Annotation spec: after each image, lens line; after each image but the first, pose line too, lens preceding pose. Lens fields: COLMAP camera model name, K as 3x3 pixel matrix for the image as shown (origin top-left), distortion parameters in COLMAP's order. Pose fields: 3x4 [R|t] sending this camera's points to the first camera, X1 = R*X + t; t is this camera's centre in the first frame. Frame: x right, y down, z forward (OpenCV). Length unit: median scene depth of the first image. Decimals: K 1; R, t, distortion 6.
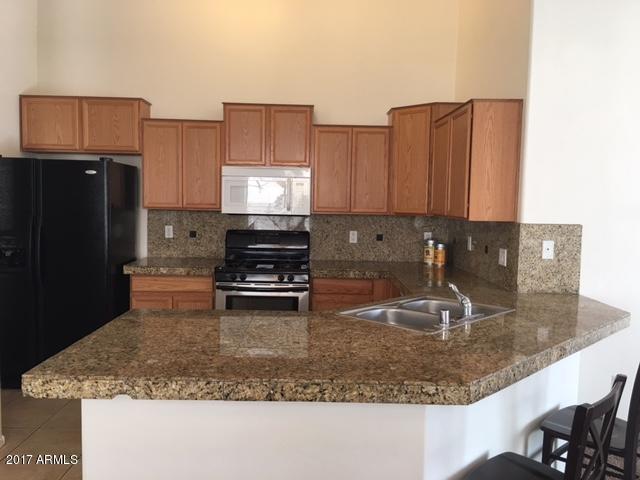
lens RADIAL K [[555.4, 0, 319.1], [0, 555.4, 241.3], [0, 0, 1]] dist [0.037844, -0.052860]
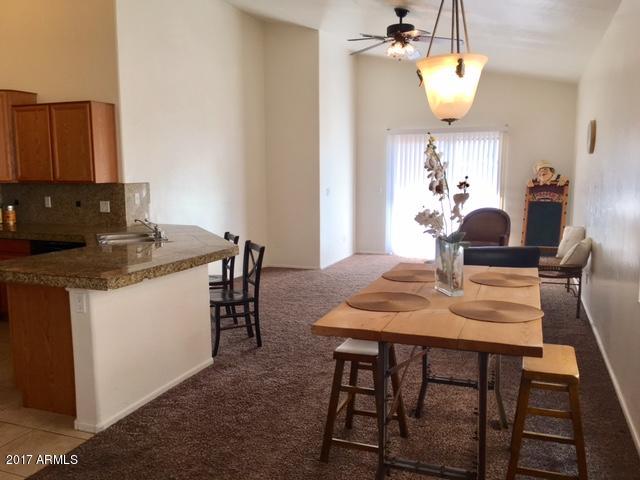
lens RADIAL K [[555.4, 0, 320.8], [0, 555.4, 240.1], [0, 0, 1]] dist [0.037844, -0.052860]
pose [[0.380255, -0.135228, 0.914943, -0.699512], [0.078879, 0.990391, 0.113597, -0.006134], [-0.921512, 0.028974, 0.387267, -0.100532]]
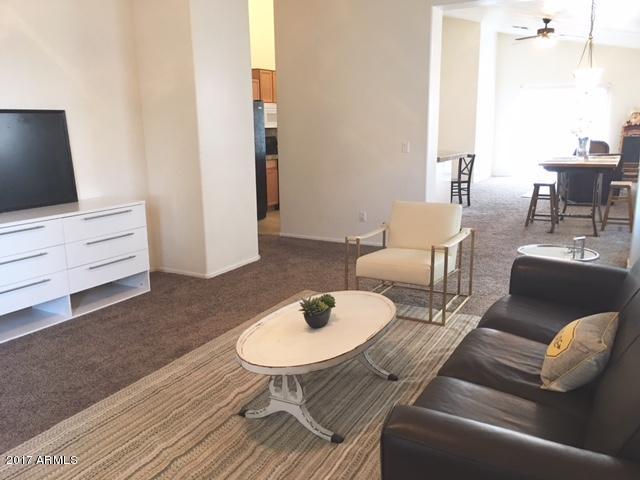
lens RADIAL K [[555.4, 0, 317.3], [0, 555.4, 233.0], [0, 0, 1]] dist [0.037844, -0.052860]
pose [[0.517056, -0.193939, 0.833691, -1.917566], [0.083838, 0.980785, 0.176161, -0.010867], [-0.851836, -0.021190, 0.523380, -0.193609]]
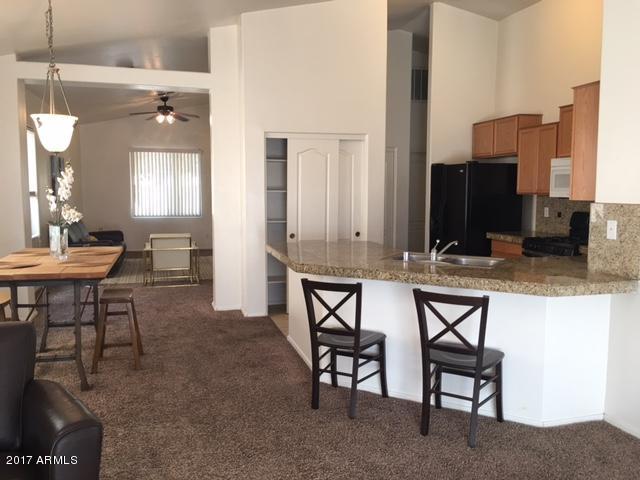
lens RADIAL K [[555.4, 0, 318.6], [0, 555.4, 240.4], [0, 0, 1]] dist [0.037844, -0.052860]
pose [[0.235598, 0.070944, -0.969258, 0.959887], [-0.063290, 0.996335, 0.057542, 0.007730], [0.969788, 0.047787, 0.239225, 0.211242]]
